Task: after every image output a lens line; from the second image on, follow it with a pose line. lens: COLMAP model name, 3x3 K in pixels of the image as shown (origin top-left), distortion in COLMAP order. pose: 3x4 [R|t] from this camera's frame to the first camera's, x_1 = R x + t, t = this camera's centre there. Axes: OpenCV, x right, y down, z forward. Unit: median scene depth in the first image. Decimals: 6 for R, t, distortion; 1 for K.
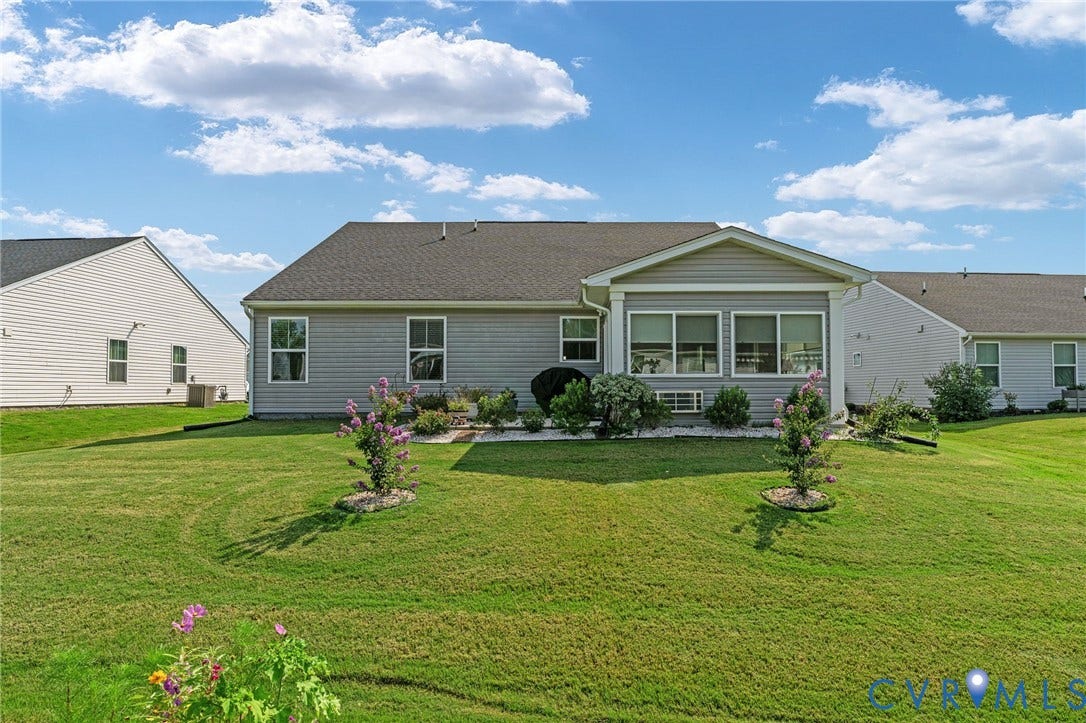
lens RADIAL K [[438.9, 0, 543.0], [0, 438.9, 332.8], [0, 0, 1]] dist [-0.001446, -0.000141]
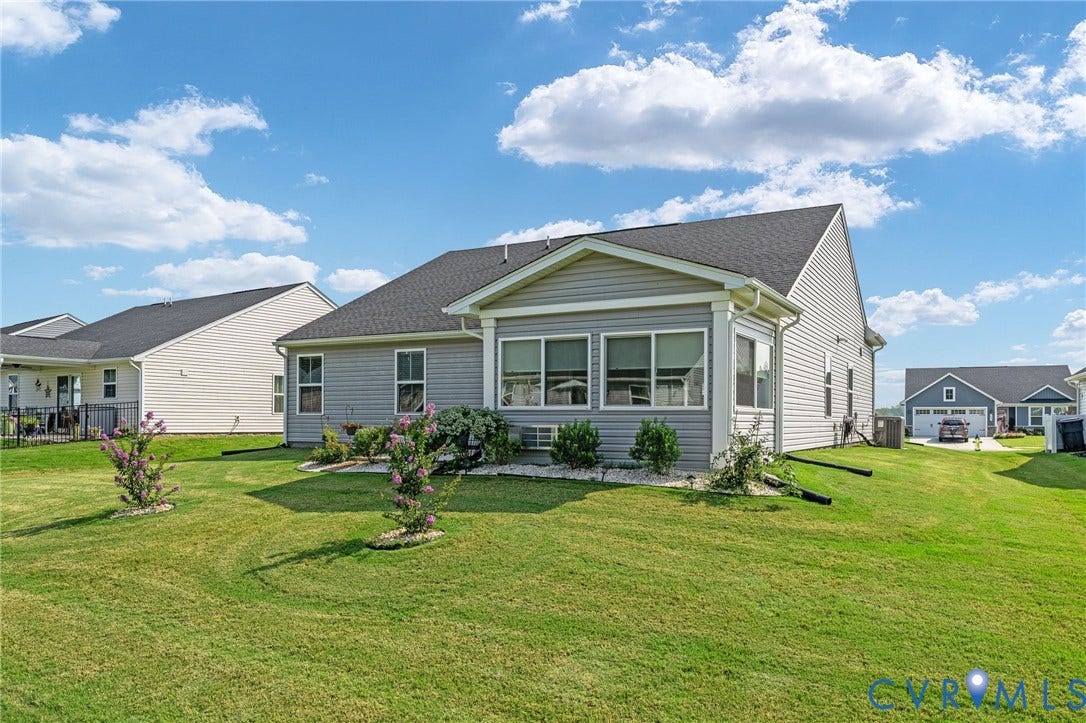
lens RADIAL K [[494.9, 0, 524.8], [0, 494.9, 359.5], [0, 0, 1]] dist [-0.000131, -0.000063]
pose [[0.941202, -0.035001, -0.336027, 0.601888], [0.036078, 0.999344, -0.003040, 0.000121], [0.335913, -0.009262, 0.941847, 0.036183]]
